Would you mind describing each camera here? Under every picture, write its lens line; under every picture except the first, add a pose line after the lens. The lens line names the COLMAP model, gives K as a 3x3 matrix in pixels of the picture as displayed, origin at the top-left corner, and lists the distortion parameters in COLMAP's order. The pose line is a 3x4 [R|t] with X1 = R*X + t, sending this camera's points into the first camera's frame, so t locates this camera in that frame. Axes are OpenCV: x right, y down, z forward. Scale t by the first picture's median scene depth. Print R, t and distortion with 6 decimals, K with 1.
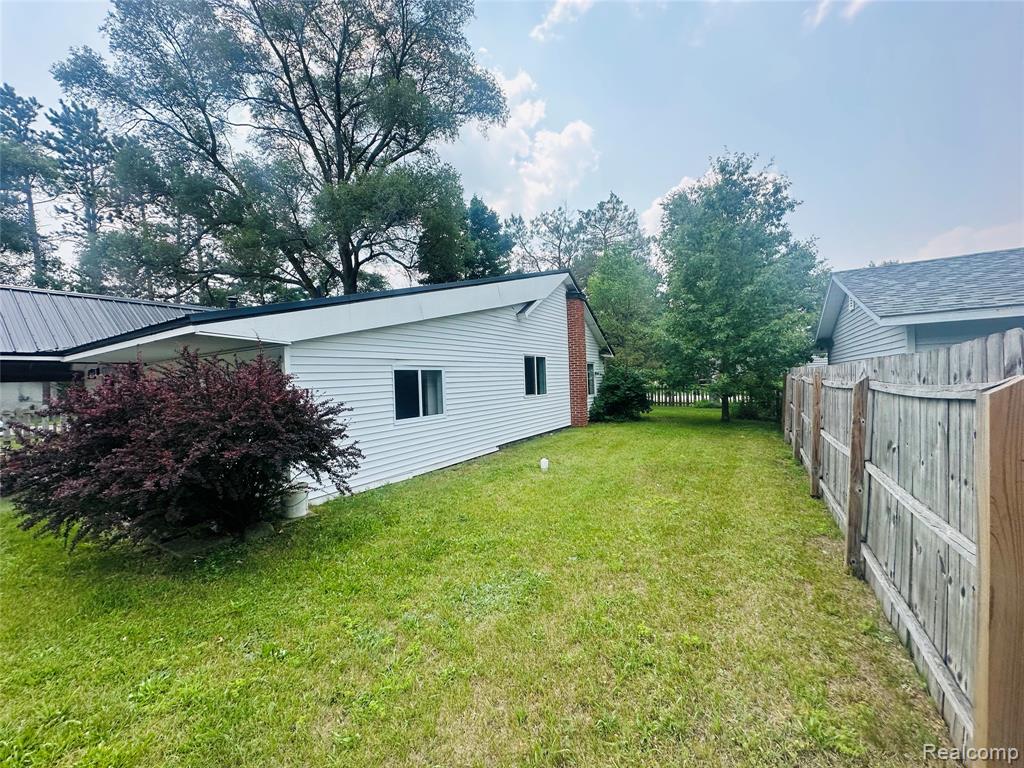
lens RADIAL K [[409.4, 0, 512.0], [0, 409.4, 384.0], [0, 0, 1]] dist [-0.003144, 0.000439]
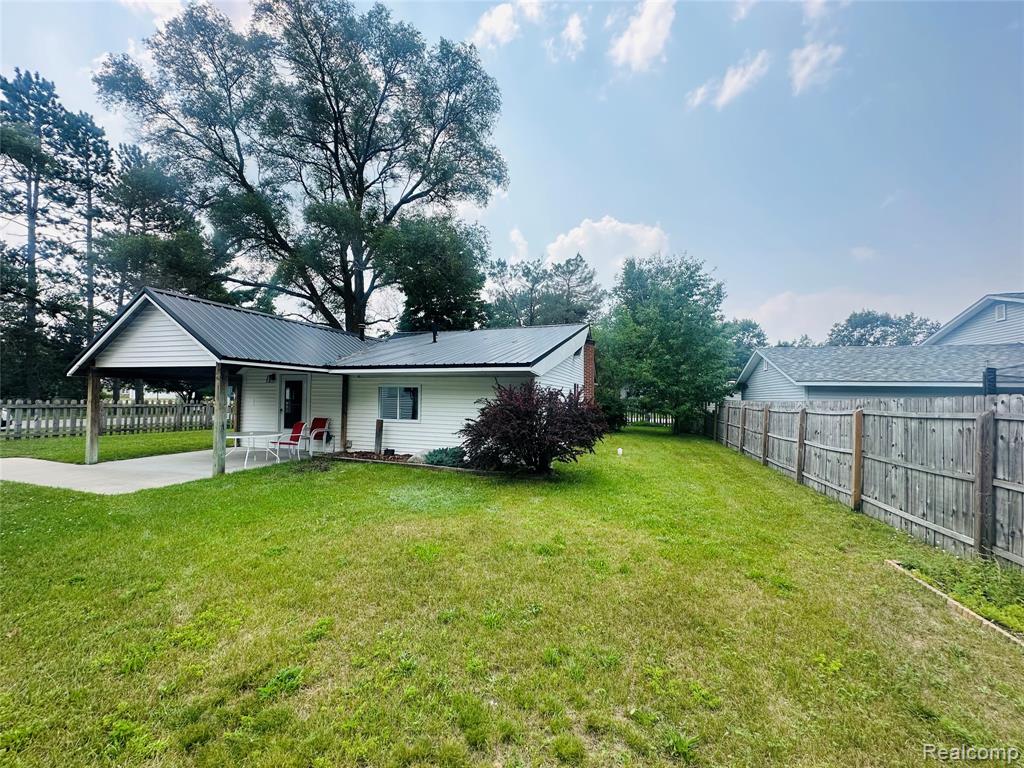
lens RADIAL K [[409.4, 0, 512.0], [0, 409.4, 384.0], [0, 0, 1]] dist [-0.003144, 0.000439]
pose [[0.969627, 0.059585, 0.237221, -0.427074], [-0.049007, 0.997534, -0.050246, 0.014440], [-0.239630, 0.037095, 0.970155, -0.297050]]
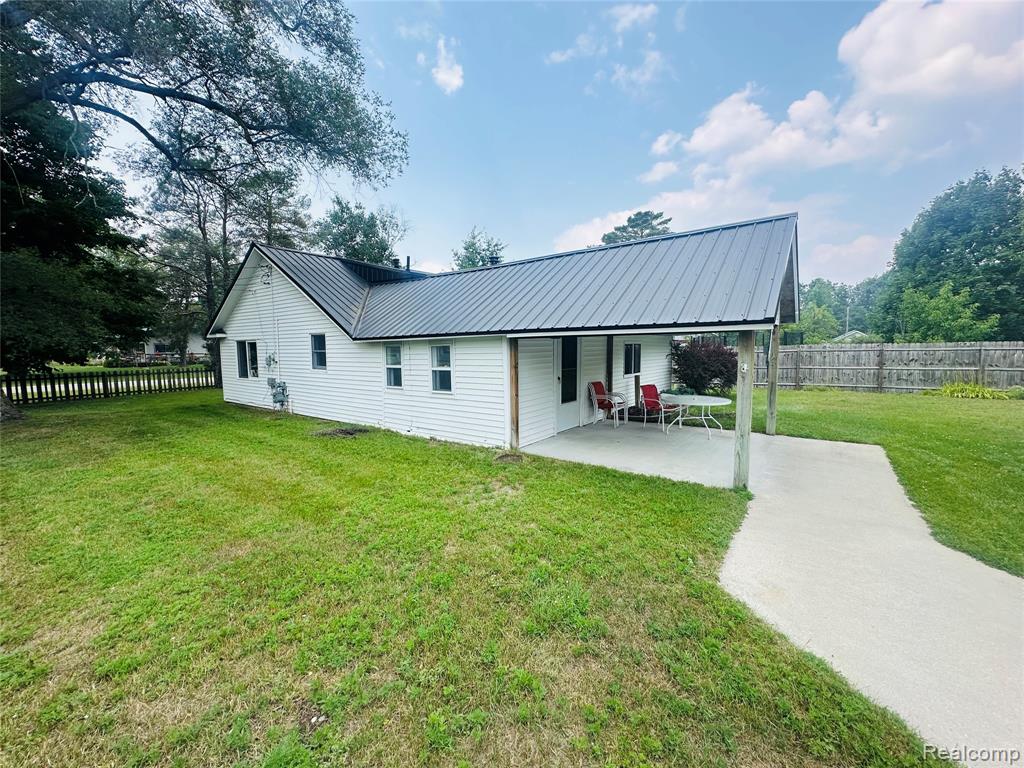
lens RADIAL K [[416.0, 0, 512.0], [0, 416.0, 384.0], [0, 0, 1]] dist [-0.000111, 0.000096]
pose [[0.075746, -0.050707, 0.995837, -1.357290], [0.010617, 0.998691, 0.050045, 0.028893], [-0.997071, 0.006782, 0.076185, 0.746253]]
